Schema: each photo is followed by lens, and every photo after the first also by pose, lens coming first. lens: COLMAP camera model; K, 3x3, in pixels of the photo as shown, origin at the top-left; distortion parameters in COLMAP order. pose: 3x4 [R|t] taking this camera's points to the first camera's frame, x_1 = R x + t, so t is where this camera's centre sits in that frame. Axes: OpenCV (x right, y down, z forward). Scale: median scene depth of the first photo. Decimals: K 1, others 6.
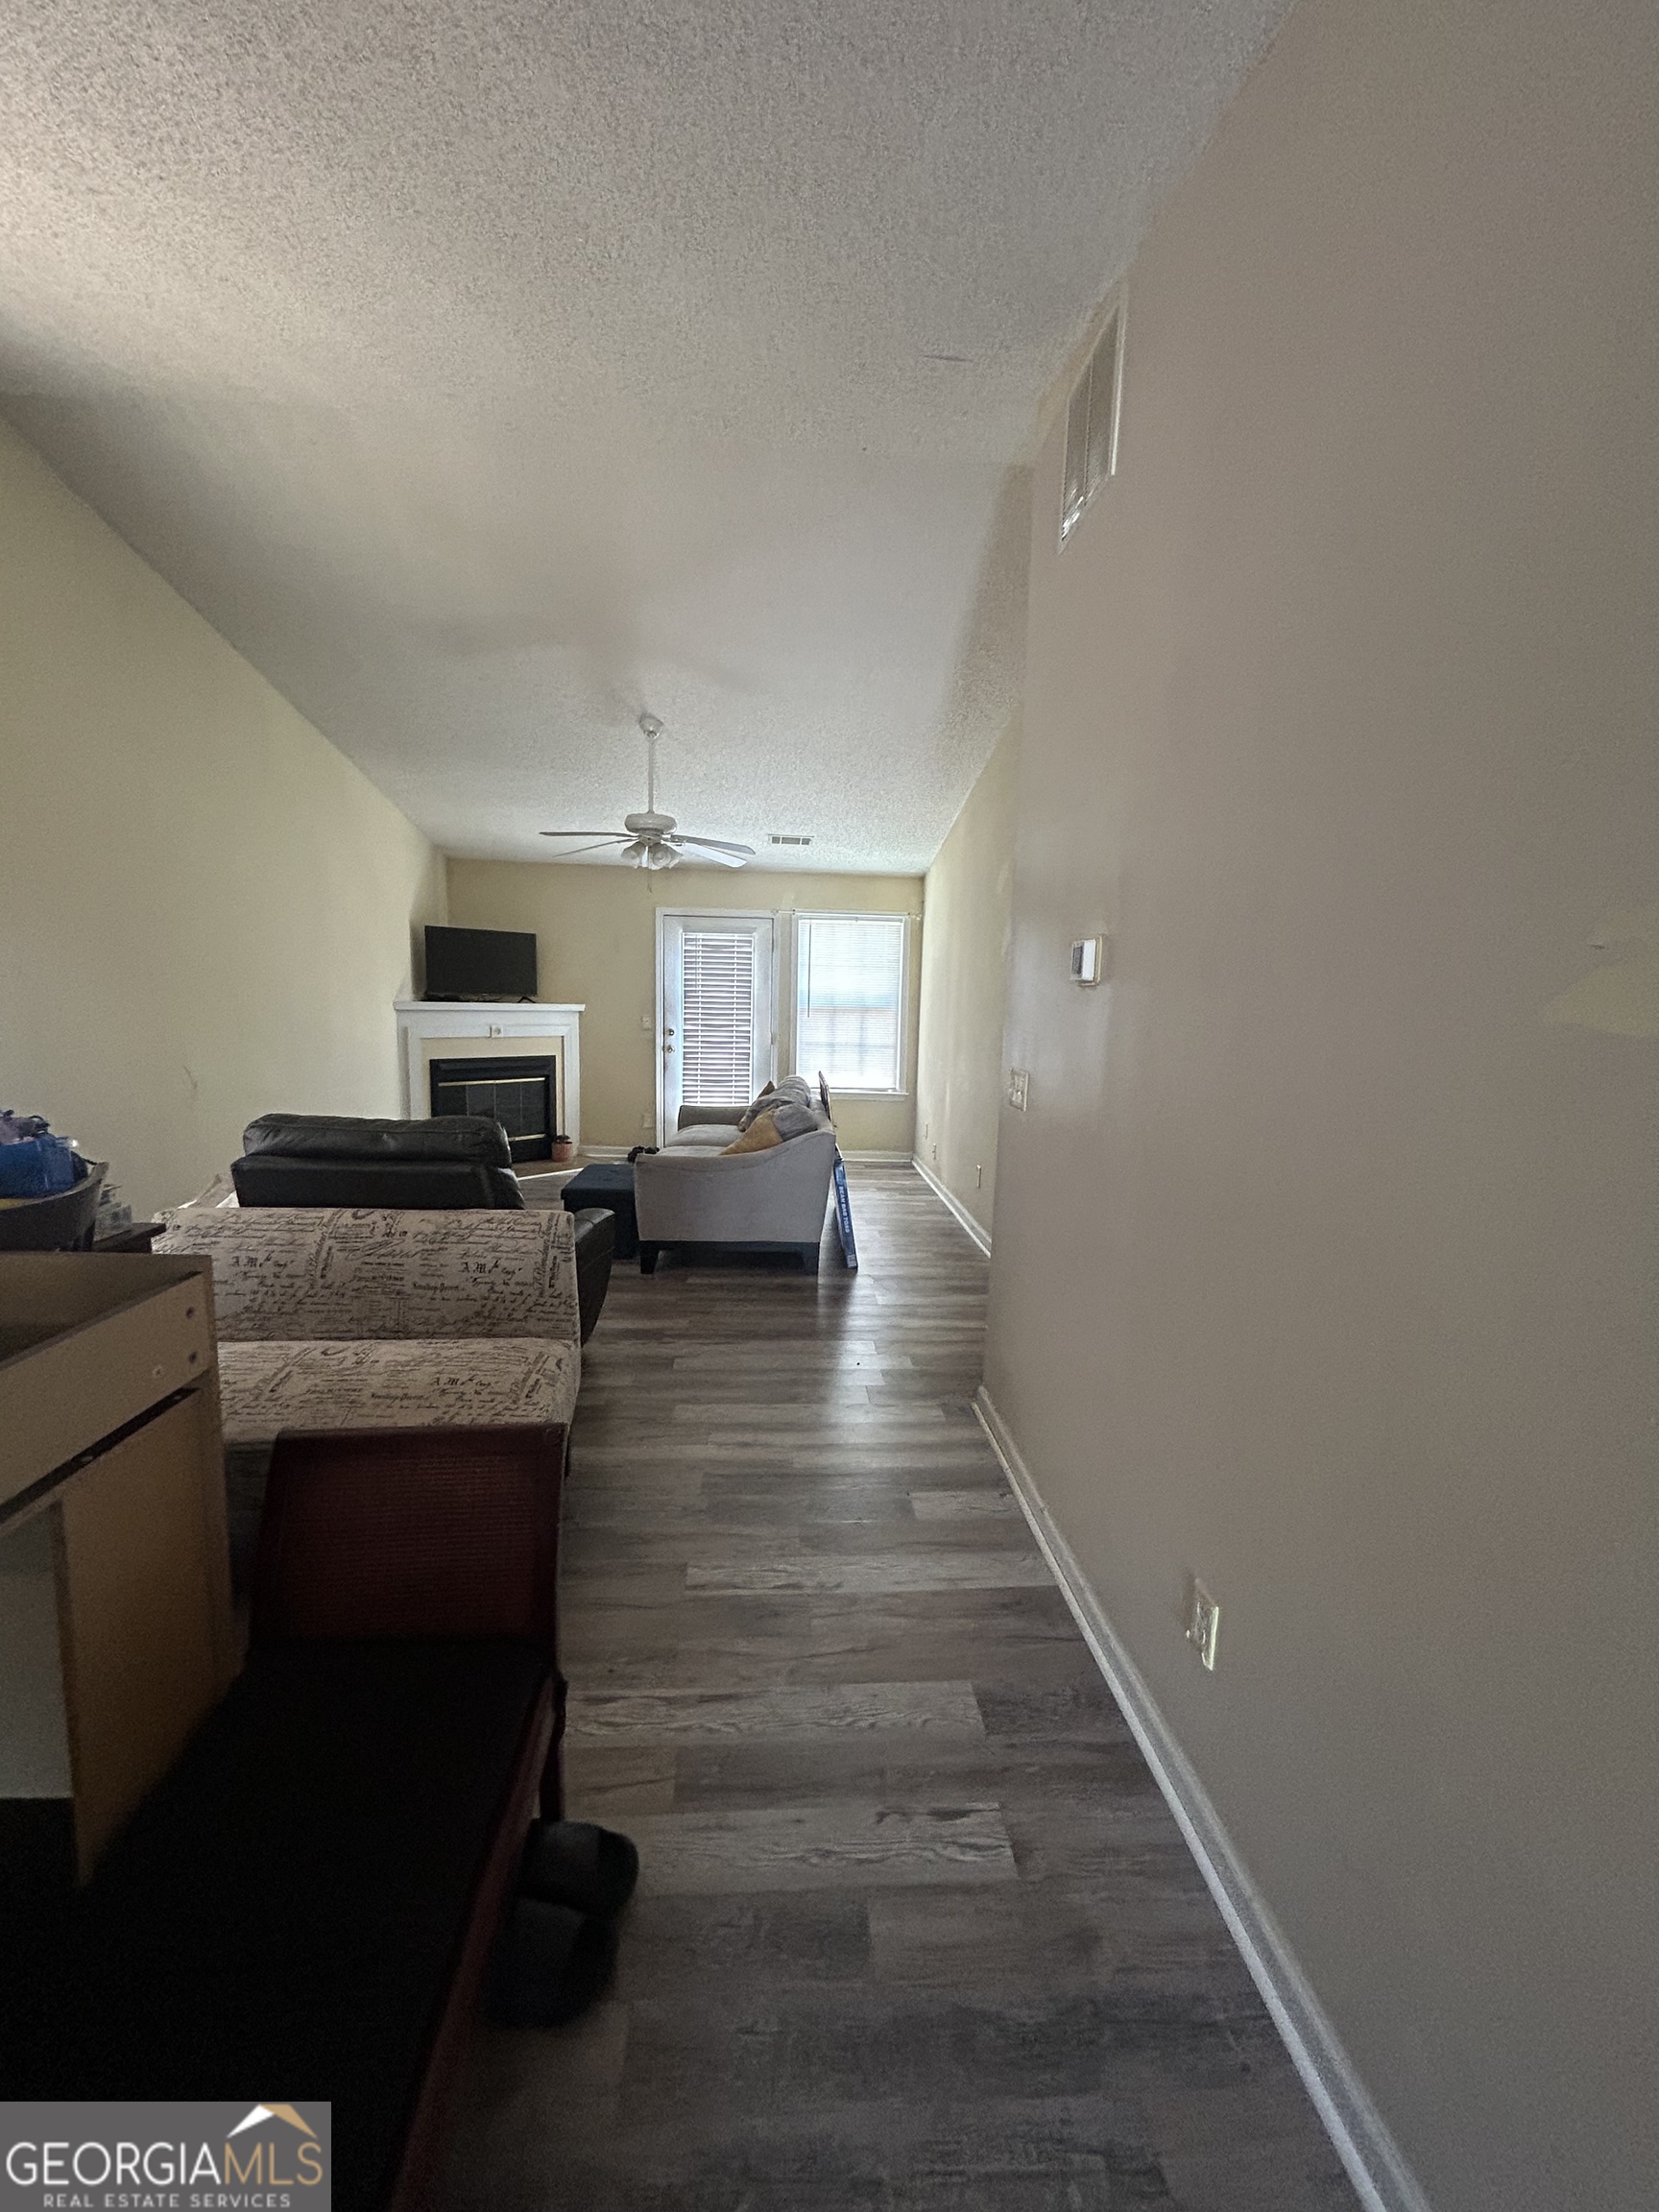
lens RADIAL K [[889.3, 0, 828.1], [0, 889.3, 1091.2], [0, 0, 1]] dist [0.000416, 0.000587]
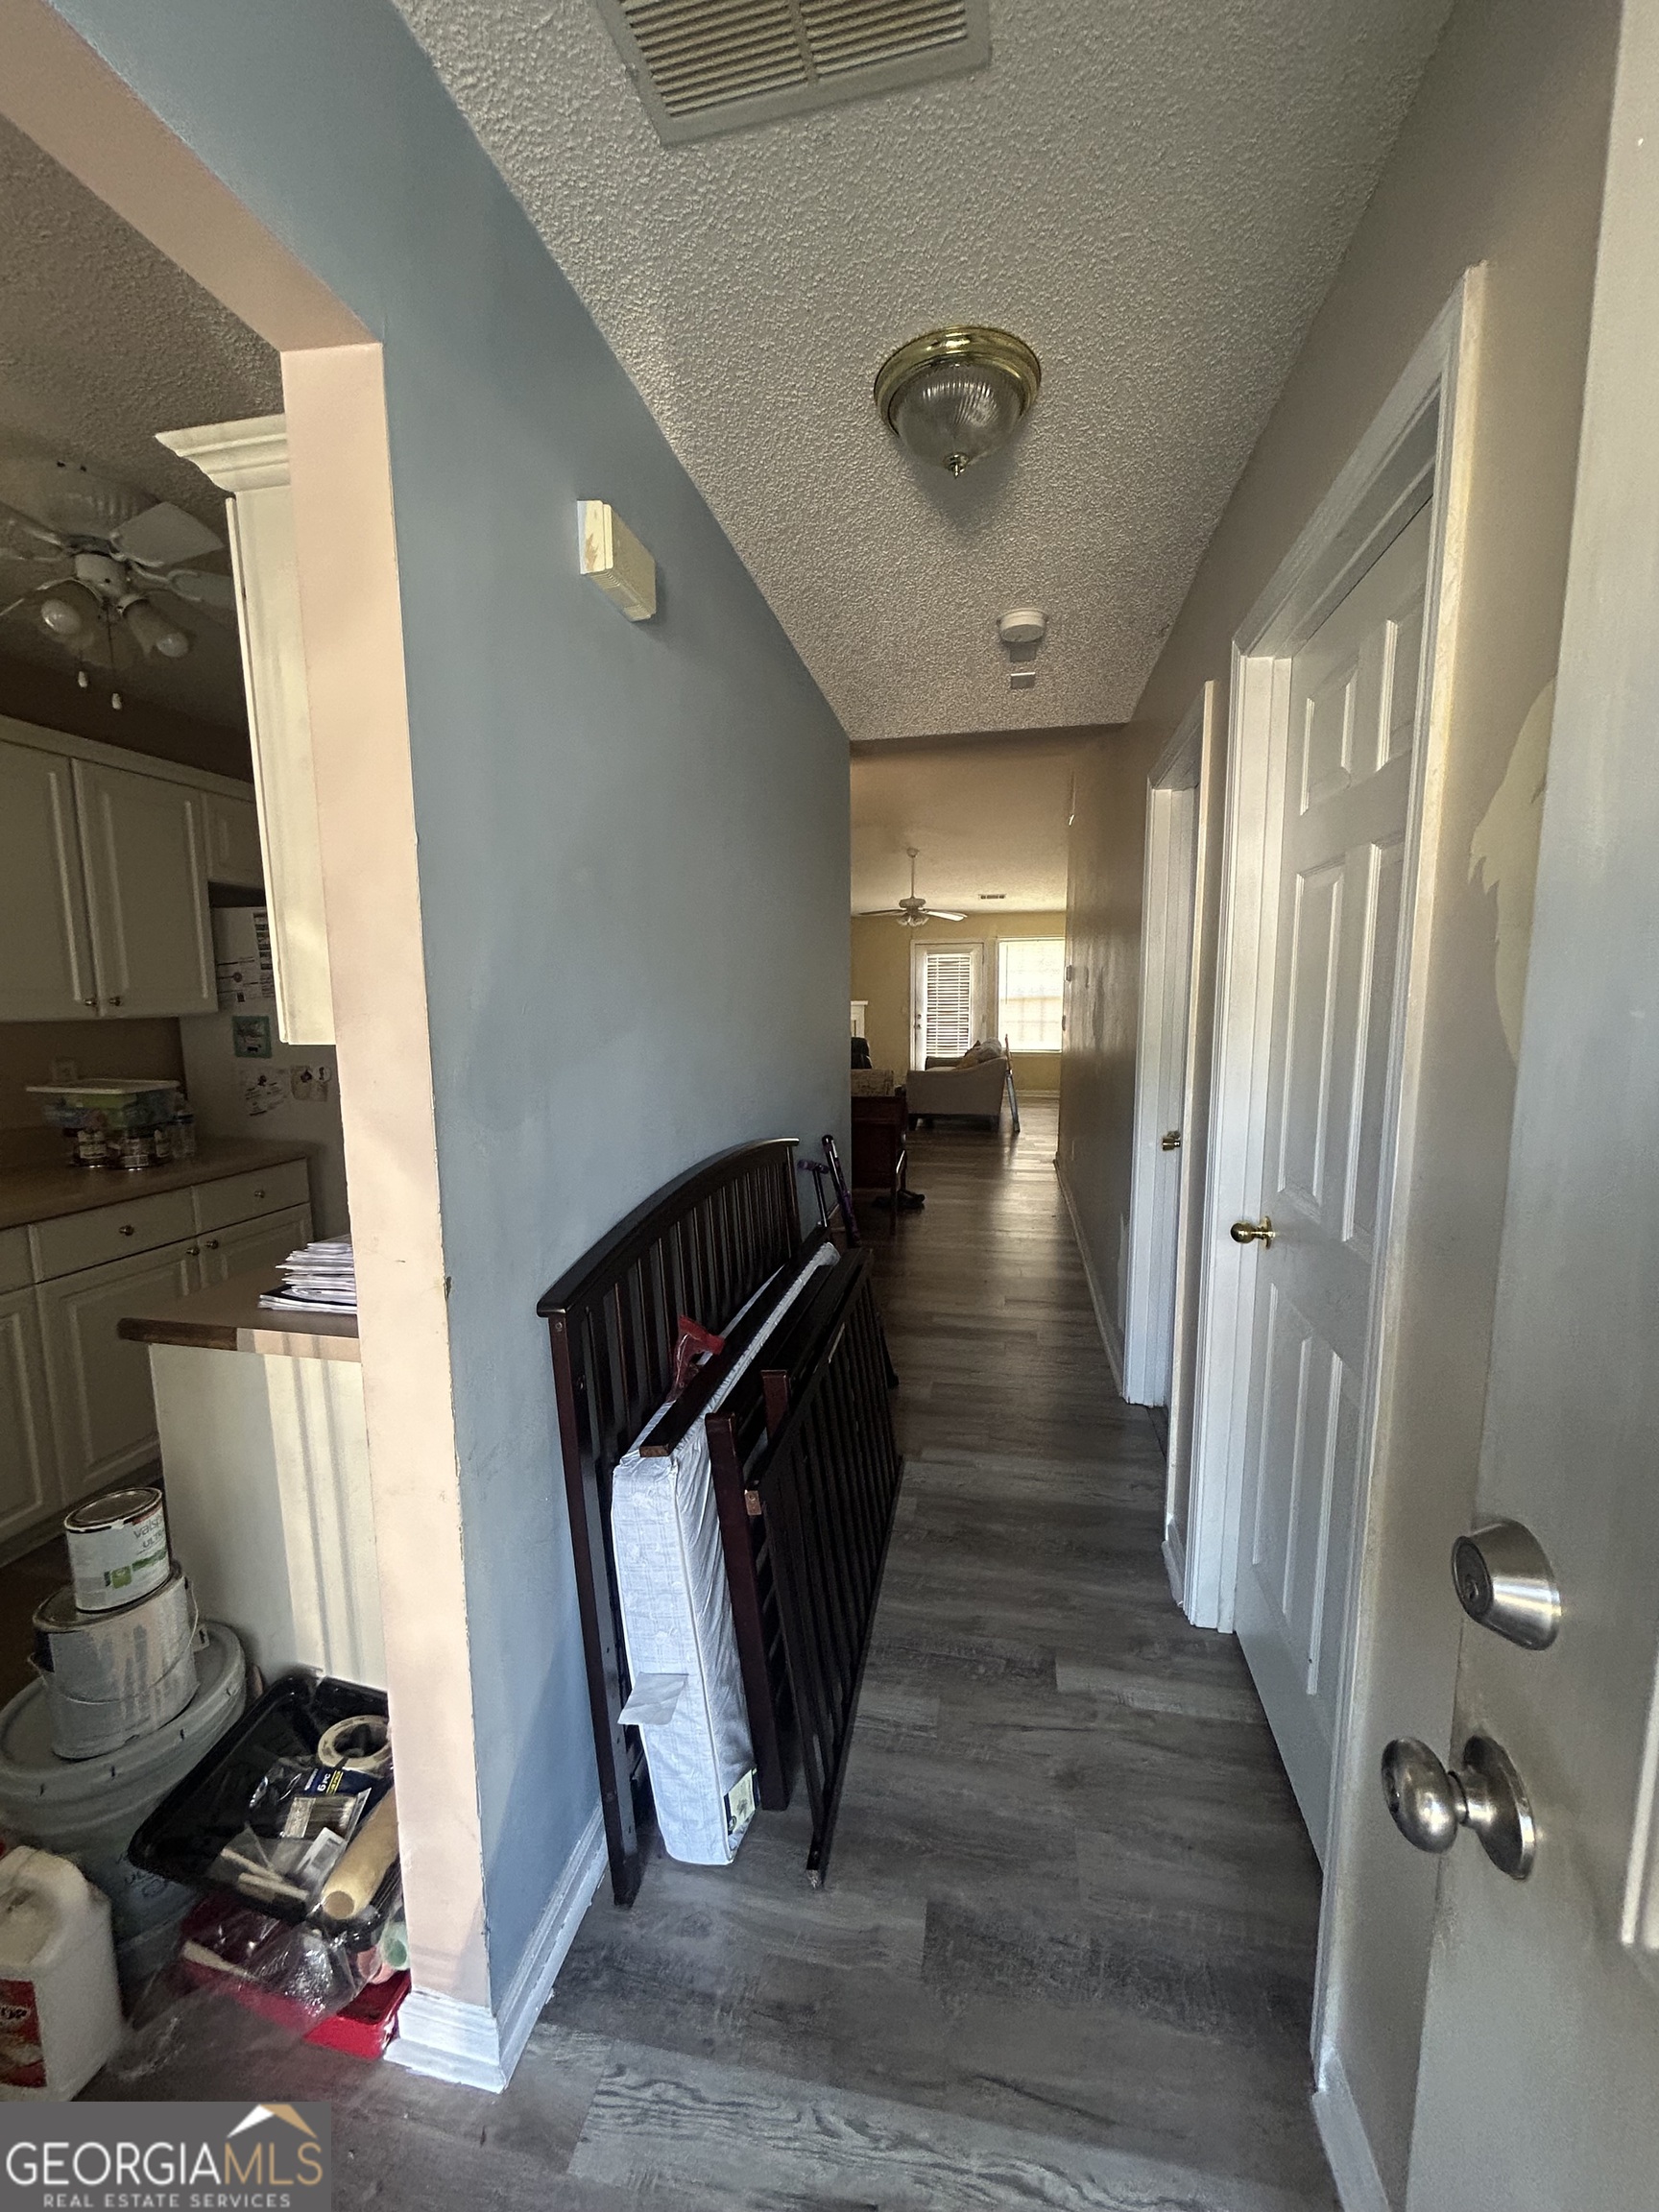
lens RADIAL K [[889.3, 0, 835.1], [0, 889.3, 1105.8], [0, 0, 1]] dist [0.000416, 0.000587]
pose [[0.968332, -0.001982, -0.249657, 0.086050], [0.005495, 0.999895, 0.013375, 0.080787], [0.249604, -0.014324, 0.968242, -0.668553]]
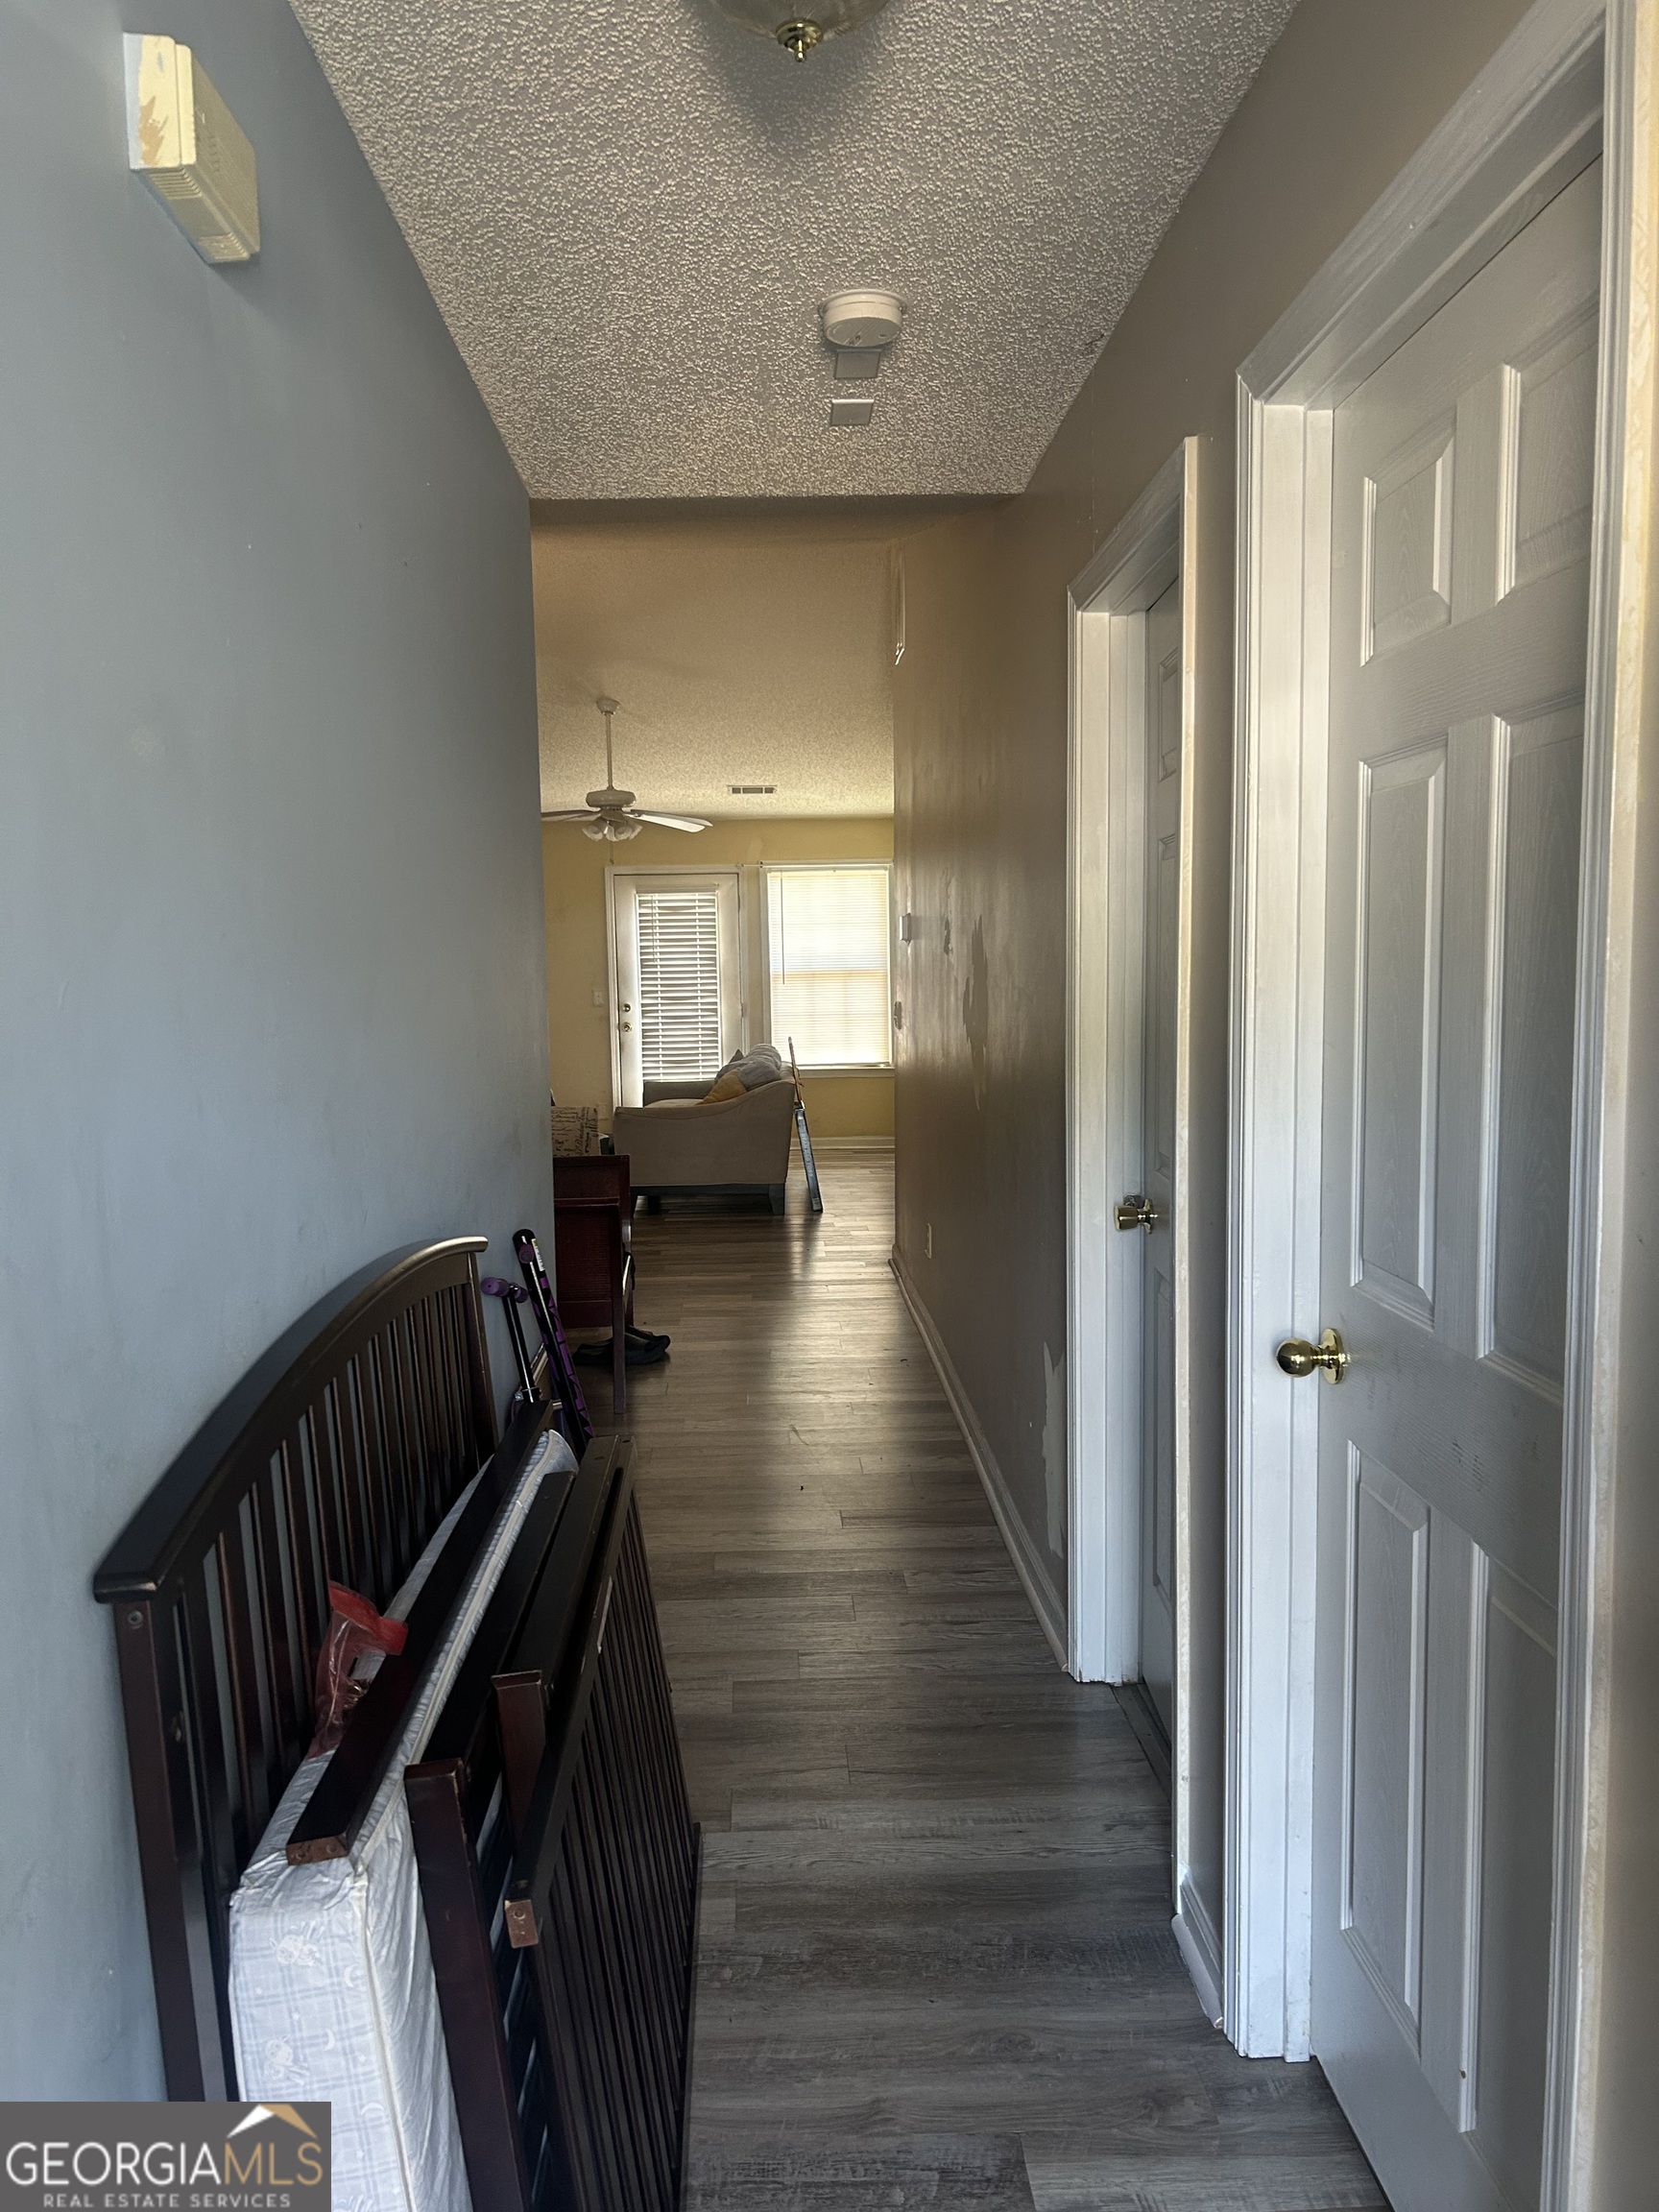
lens RADIAL K [[1650.9, 0, 824.0], [0, 1650.9, 1105.7], [0, 0, 1]] dist [0.049851, -0.042930]
pose [[0.998697, -0.040330, -0.031273, 0.070132], [0.039641, 0.998964, -0.022339, 0.081252], [0.032142, 0.021070, 0.999261, -0.676464]]
